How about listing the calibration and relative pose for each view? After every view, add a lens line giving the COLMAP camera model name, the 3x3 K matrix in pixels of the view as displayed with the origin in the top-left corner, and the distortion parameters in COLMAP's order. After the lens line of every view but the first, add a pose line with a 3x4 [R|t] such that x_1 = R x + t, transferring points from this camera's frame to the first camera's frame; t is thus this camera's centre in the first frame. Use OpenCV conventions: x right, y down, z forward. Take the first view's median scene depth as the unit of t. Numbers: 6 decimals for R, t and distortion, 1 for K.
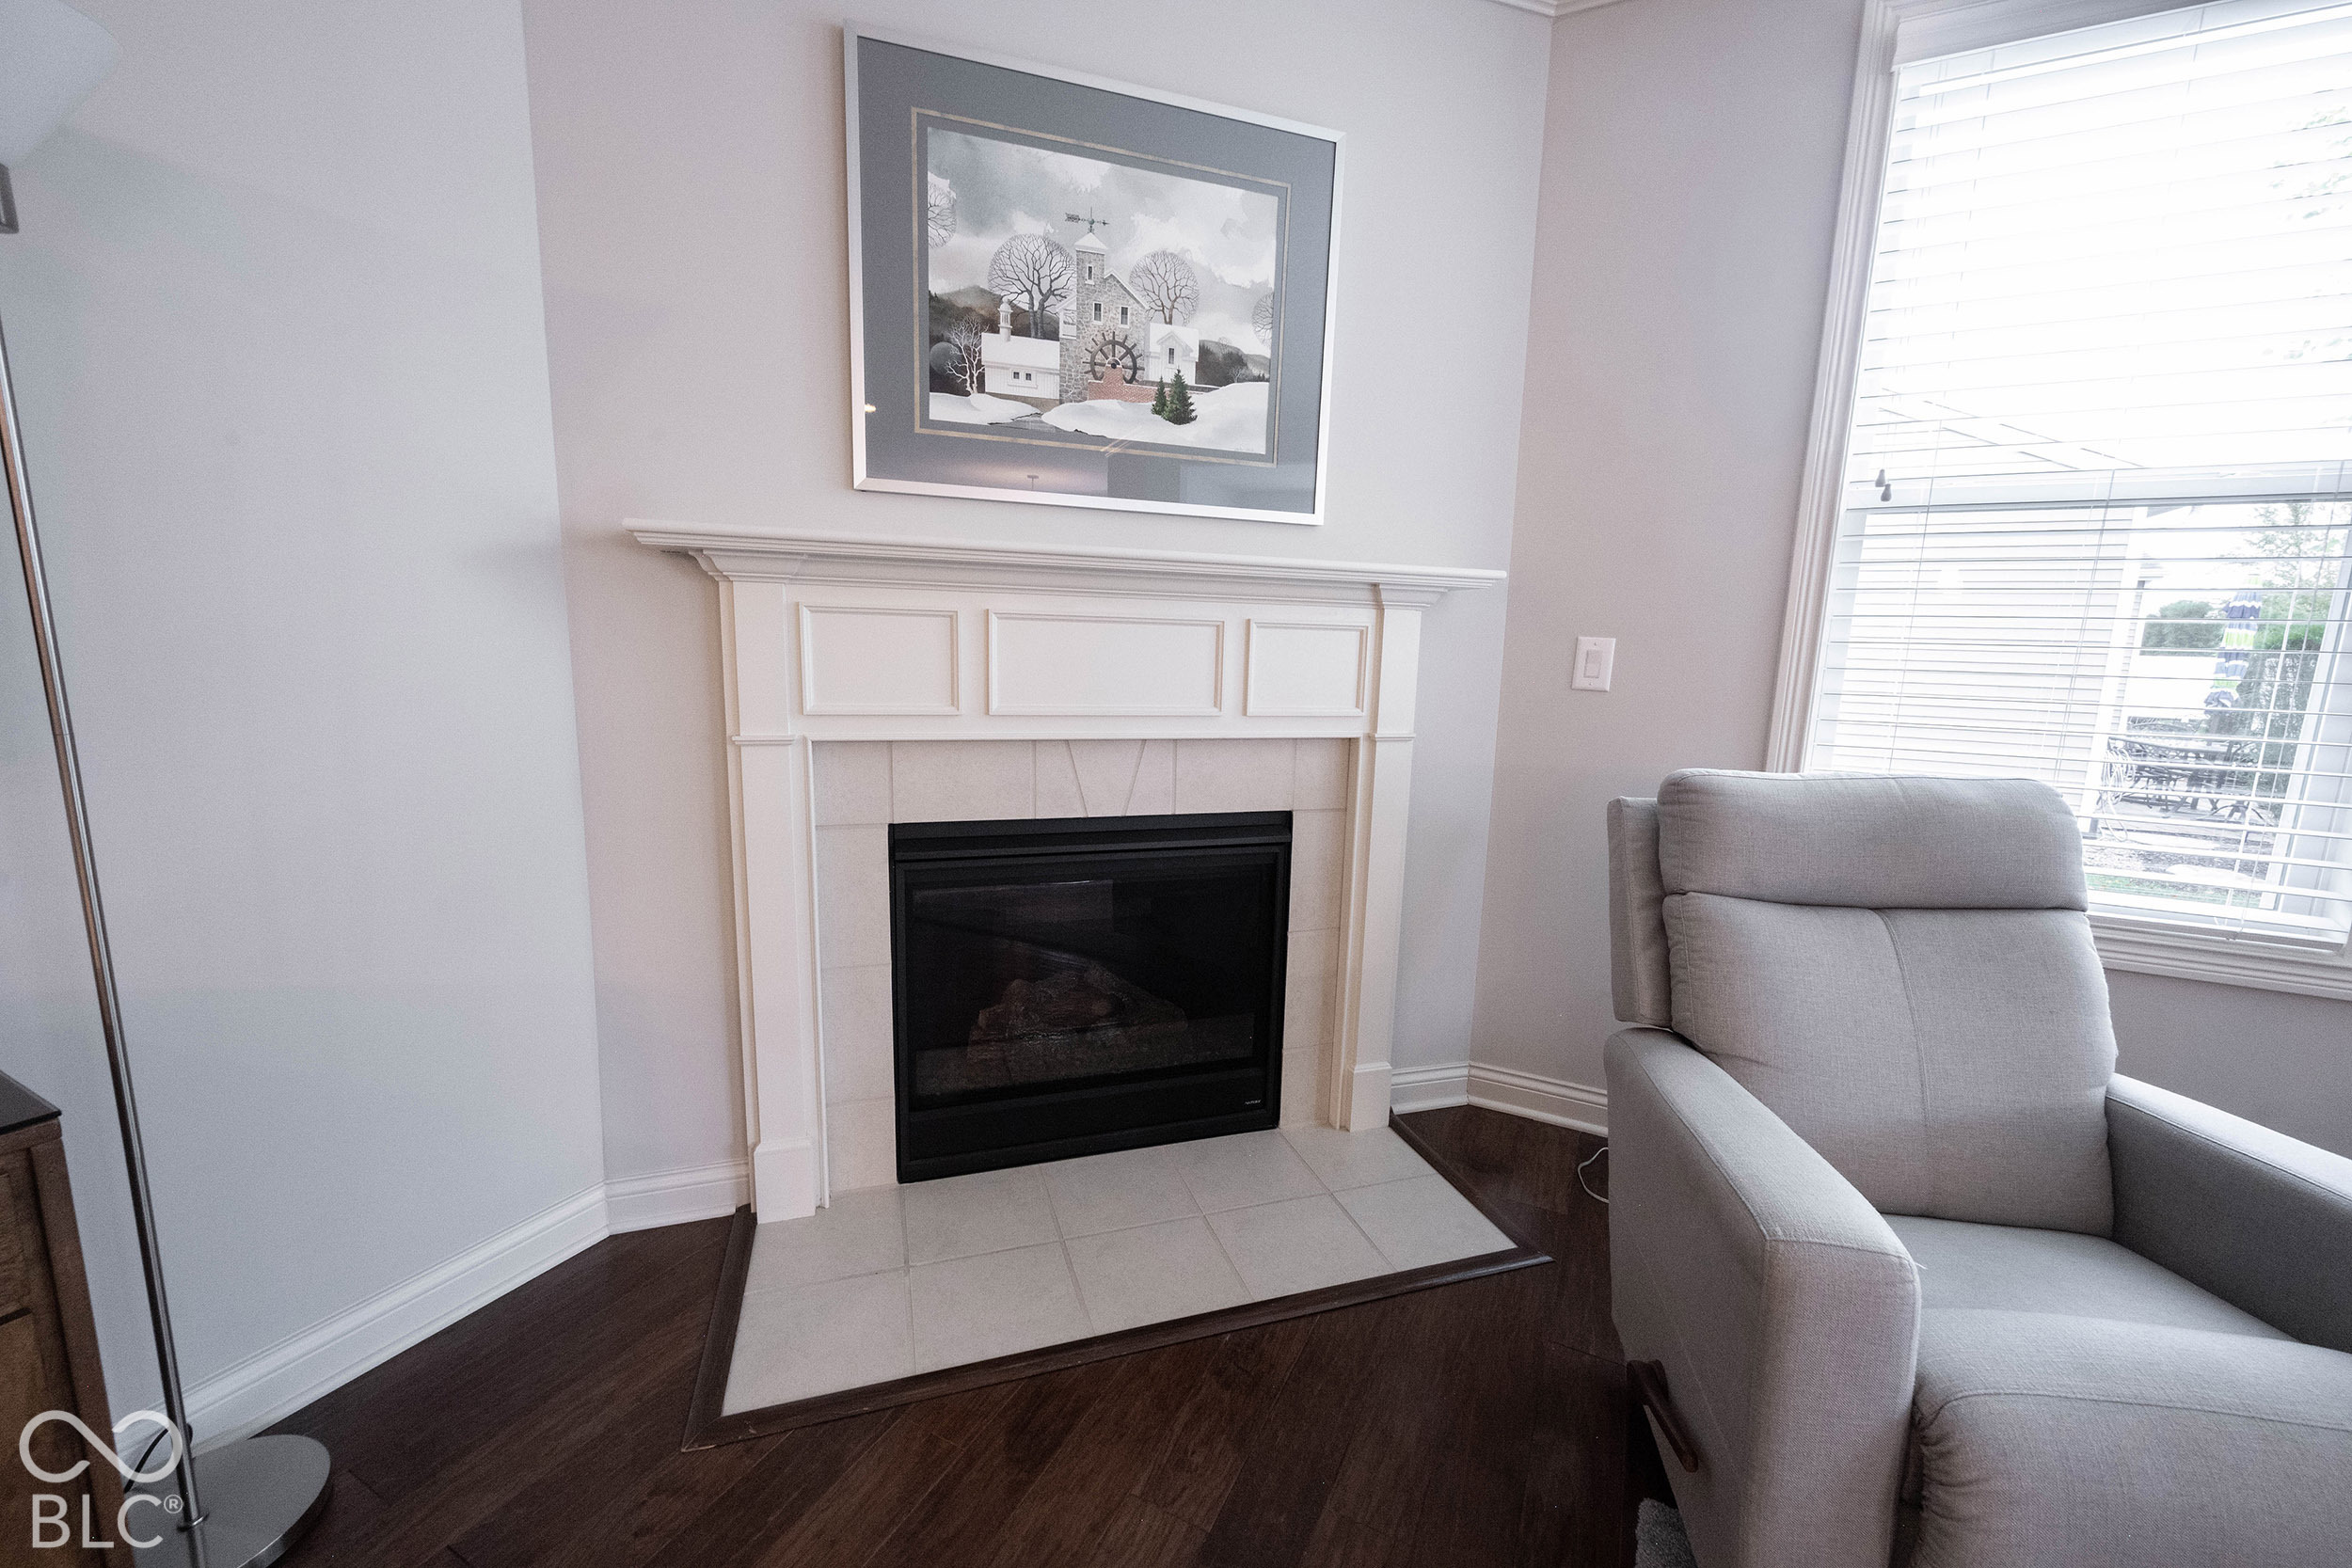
lens RADIAL K [[924.5, 0, 1172.1], [0, 924.5, 793.5], [0, 0, 1]] dist [-0.000872, 0.000088]
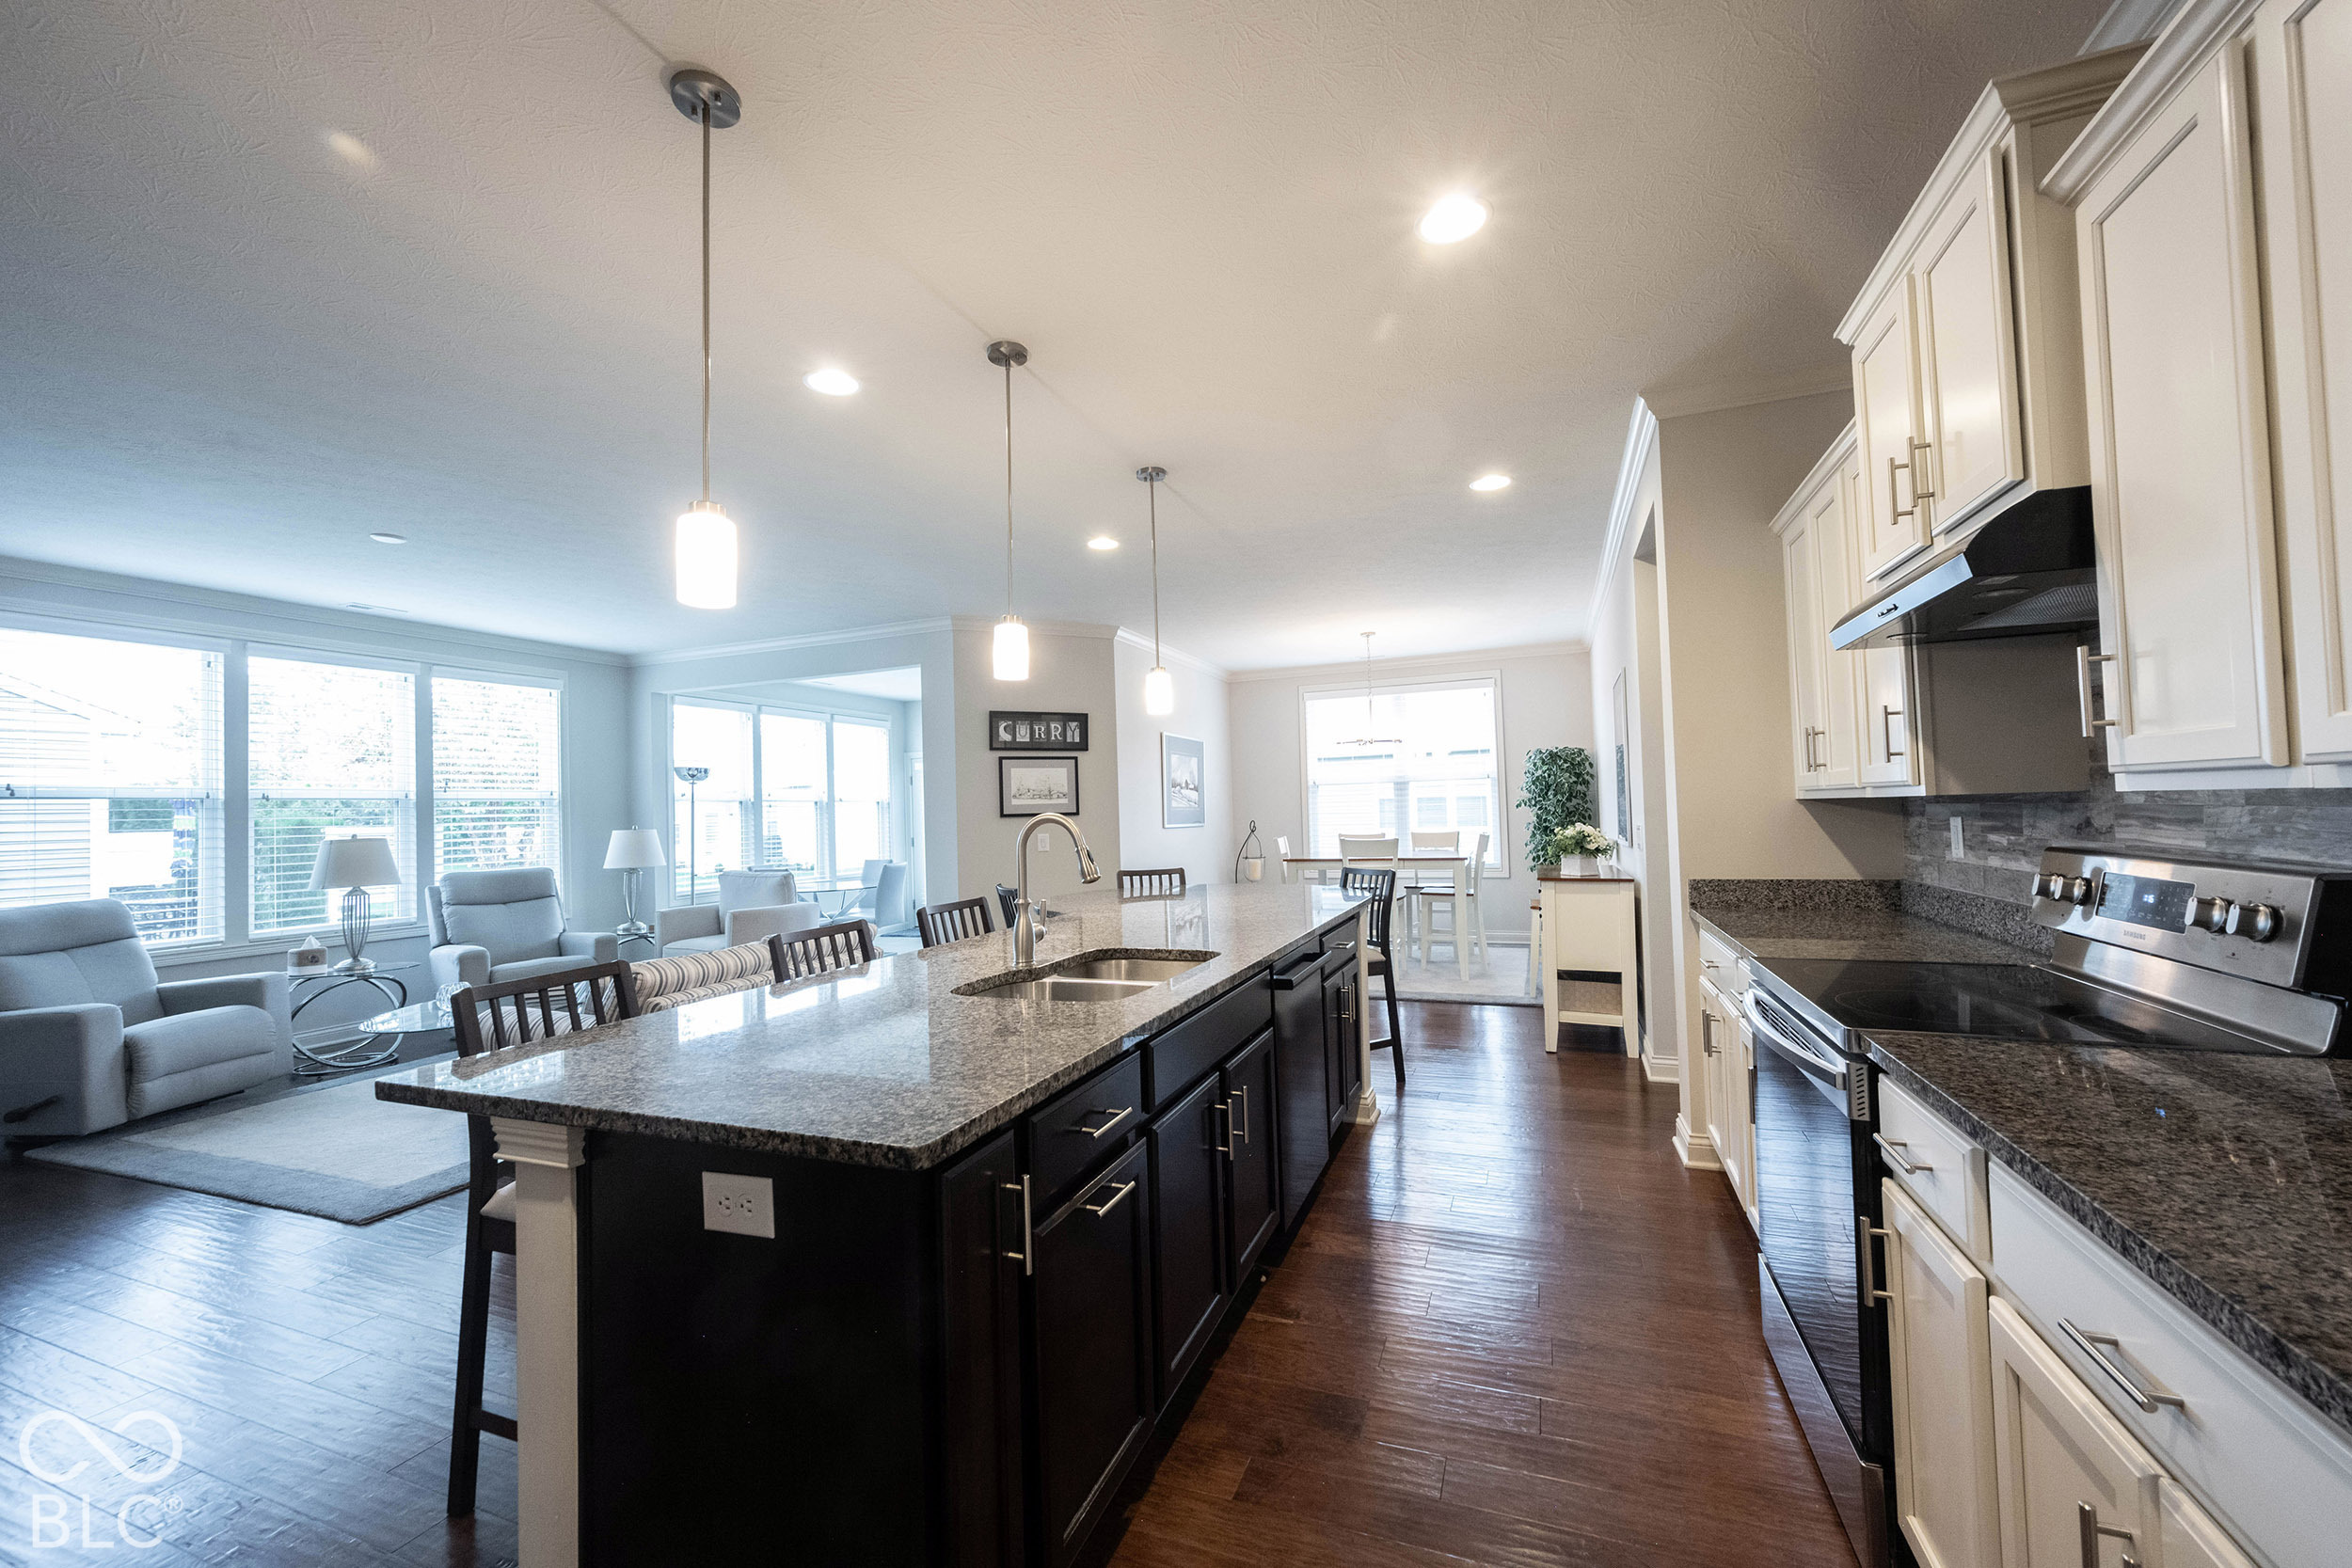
lens RADIAL K [[928.9, 0, 1176.0], [0, 928.9, 784.0], [0, 0, 1]] dist [0.000930, 0.000405]
pose [[-0.092461, 0.005467, 0.995701, -1.912850], [0.184971, 0.982673, 0.011781, 0.179479], [-0.978385, 0.185265, -0.091870, -1.732478]]
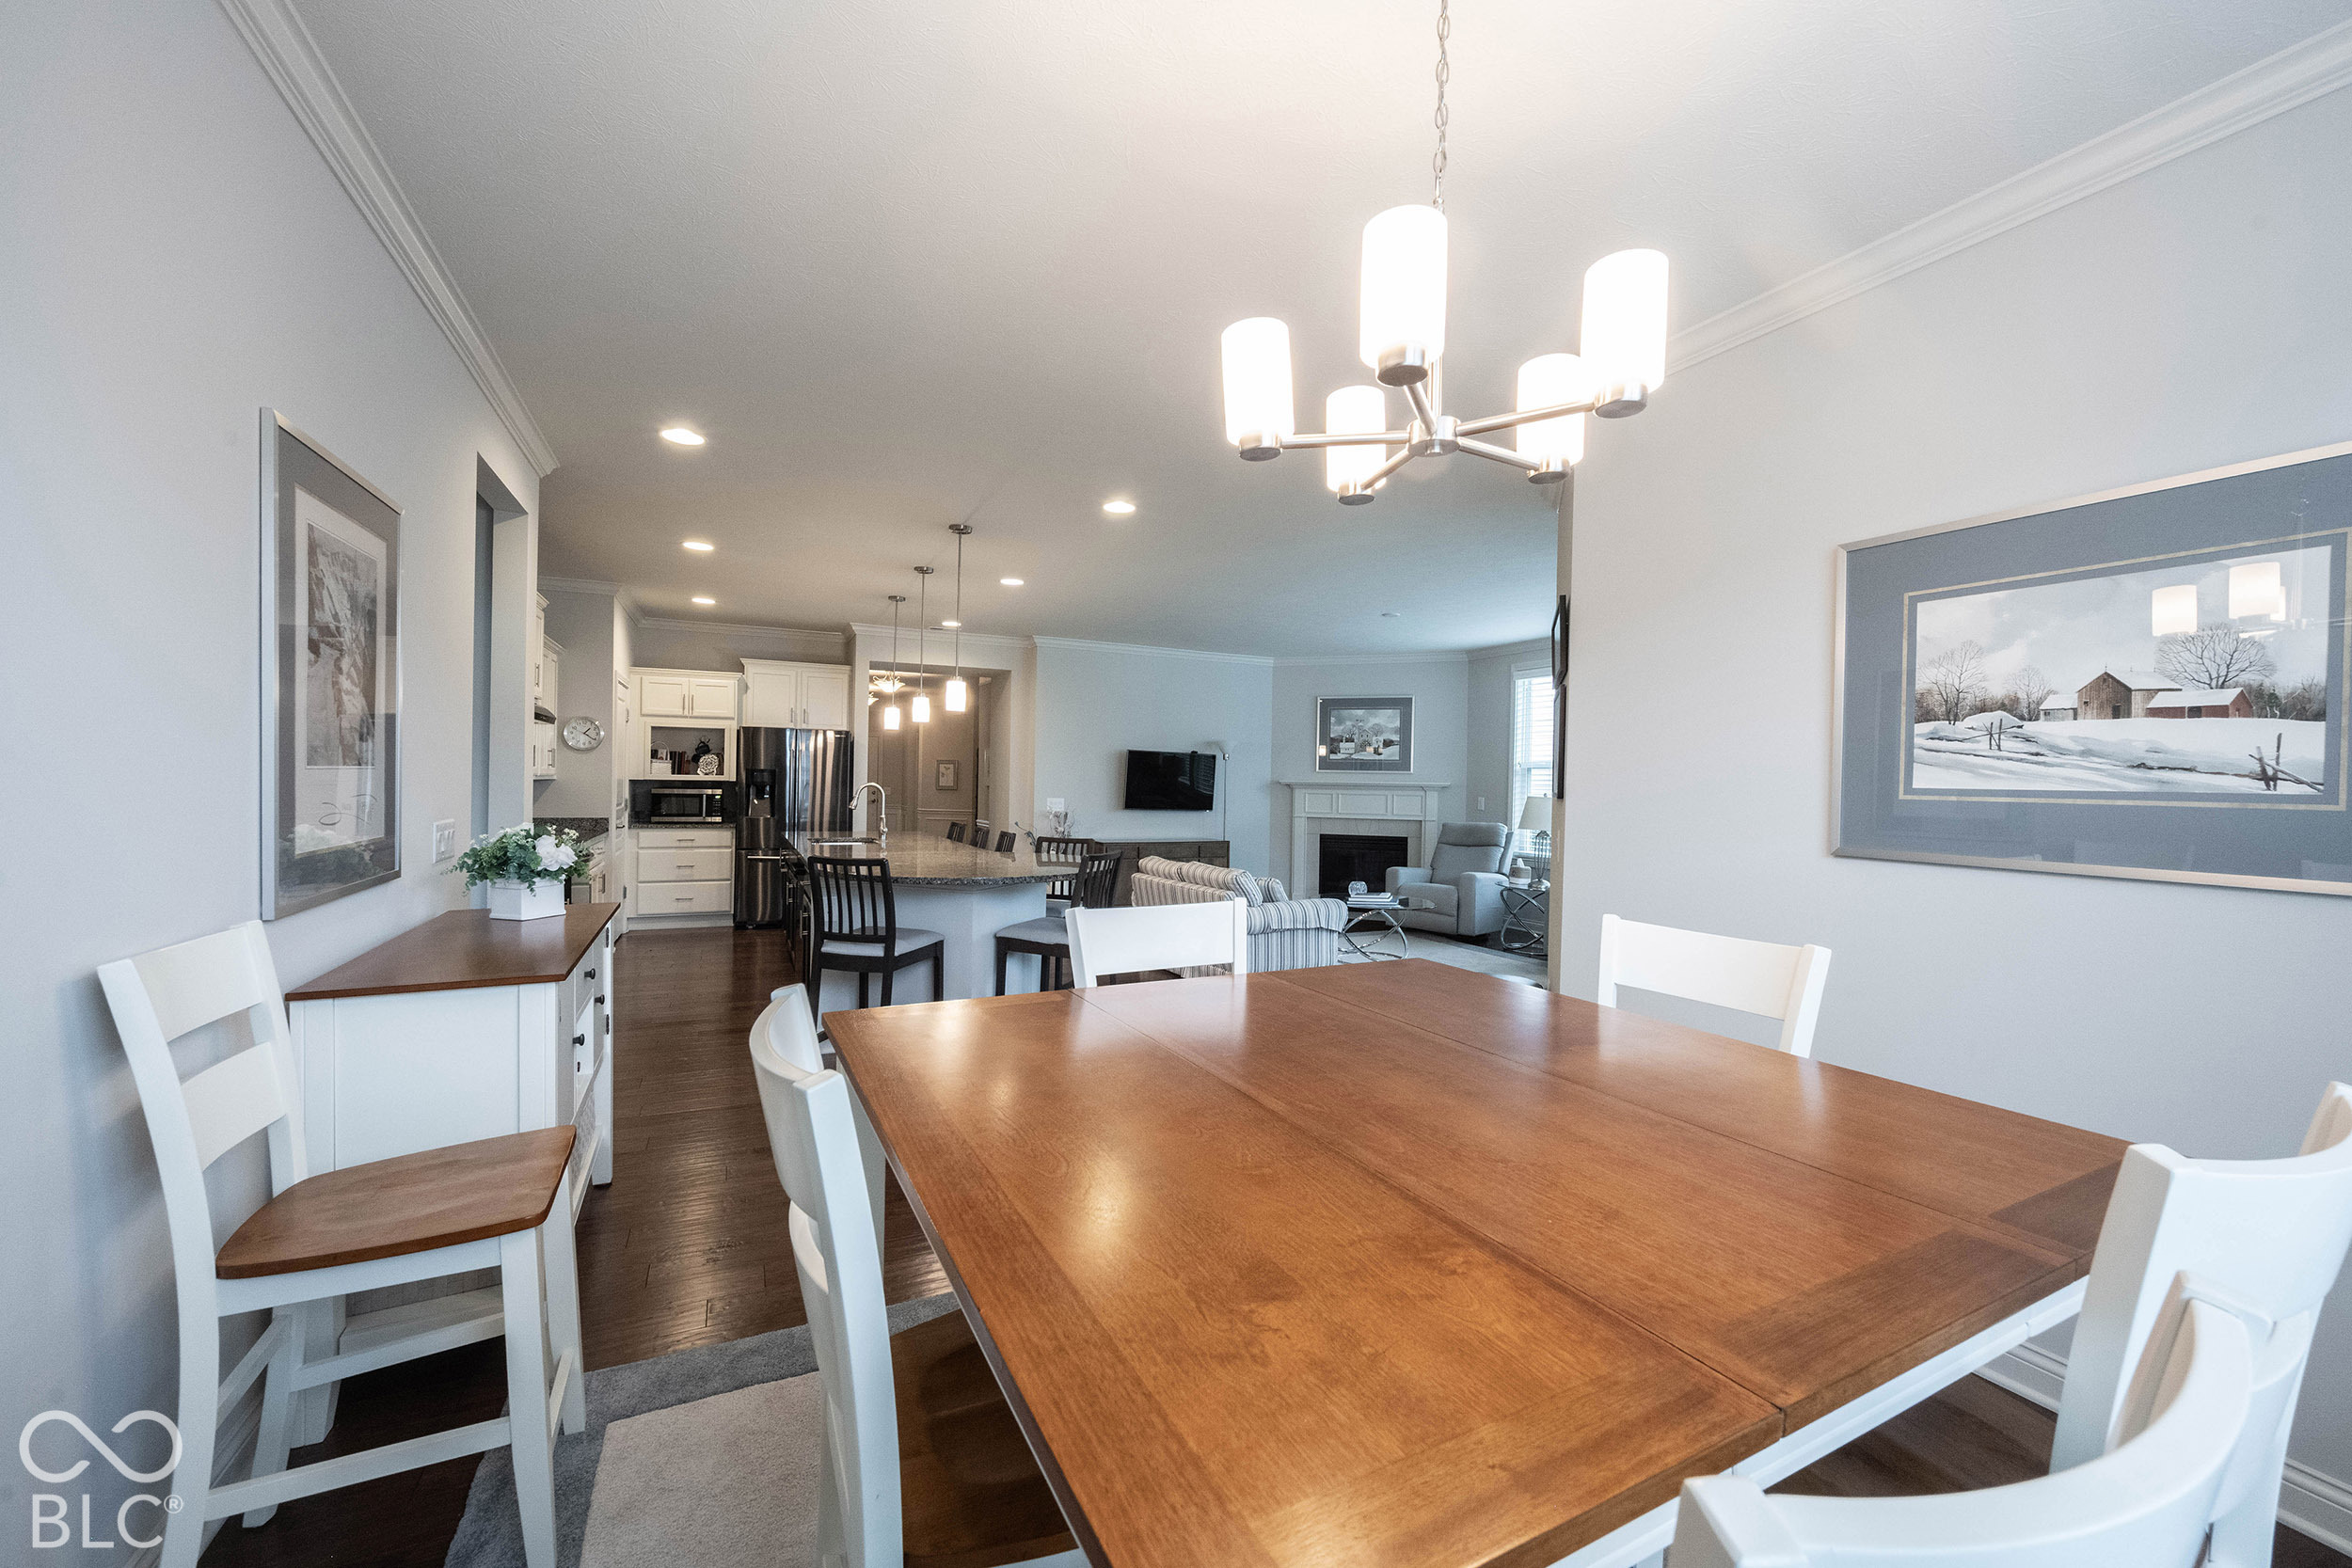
lens RADIAL K [[928.9, 0, 1176.0], [0, 928.9, 784.0], [0, 0, 1]] dist [0.000930, 0.000405]
pose [[0.791875, -0.012549, -0.610554, 2.233007], [-0.095019, 0.985081, -0.143484, 0.579762], [0.603246, 0.171635, 0.778868, -3.580731]]
